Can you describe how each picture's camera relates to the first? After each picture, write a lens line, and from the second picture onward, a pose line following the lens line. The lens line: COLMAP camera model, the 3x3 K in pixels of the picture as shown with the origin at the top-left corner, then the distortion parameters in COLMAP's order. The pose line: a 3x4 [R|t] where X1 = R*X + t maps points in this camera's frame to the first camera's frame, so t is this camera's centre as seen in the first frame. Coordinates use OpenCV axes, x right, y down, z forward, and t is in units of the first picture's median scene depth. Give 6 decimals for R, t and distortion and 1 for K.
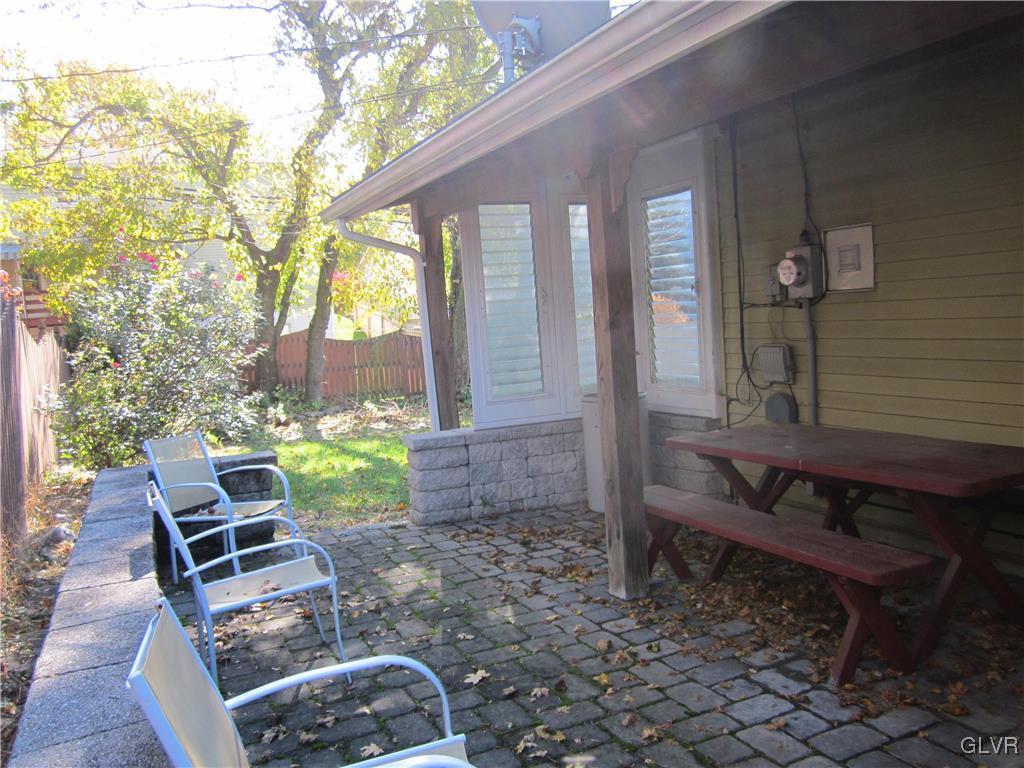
lens RADIAL K [[859.1, 0, 513.8], [0, 859.1, 387.3], [0, 0, 1]] dist [-0.008232, -0.001197]
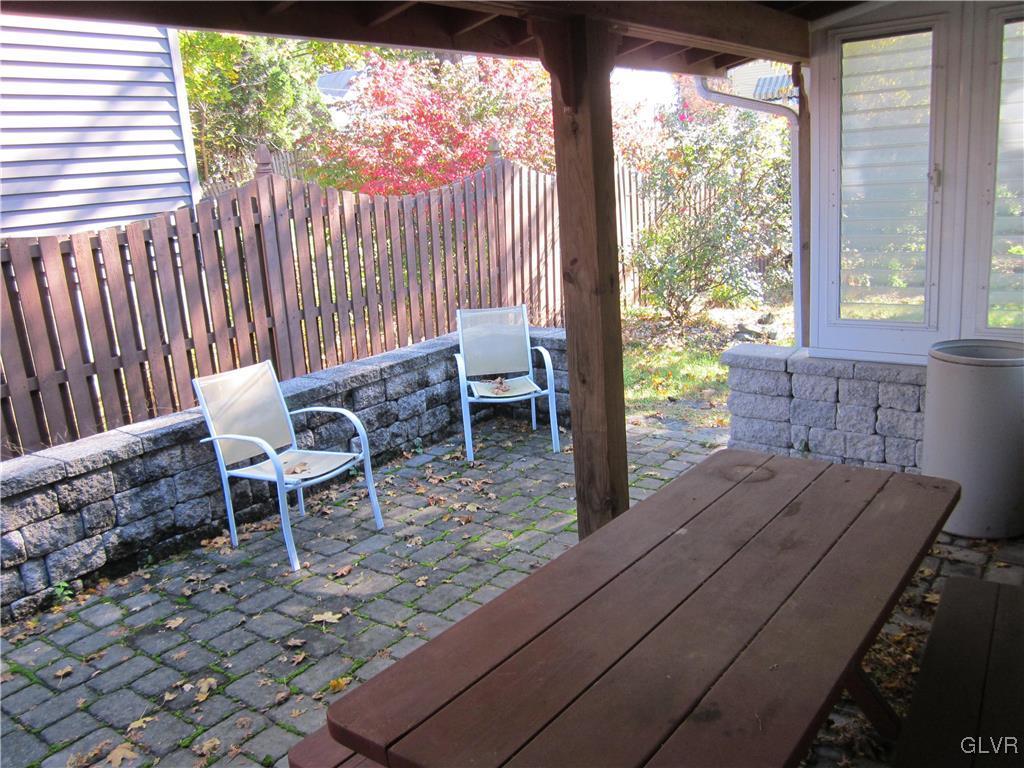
lens RADIAL K [[859.1, 0, 512.0], [0, 859.1, 379.6], [0, 0, 1]] dist [-0.008232, -0.001197]
pose [[0.476318, 0.241968, -0.845324, 0.484630], [-0.031223, 0.965438, 0.258757, -0.120248], [0.878719, -0.096857, 0.467410, 0.411023]]
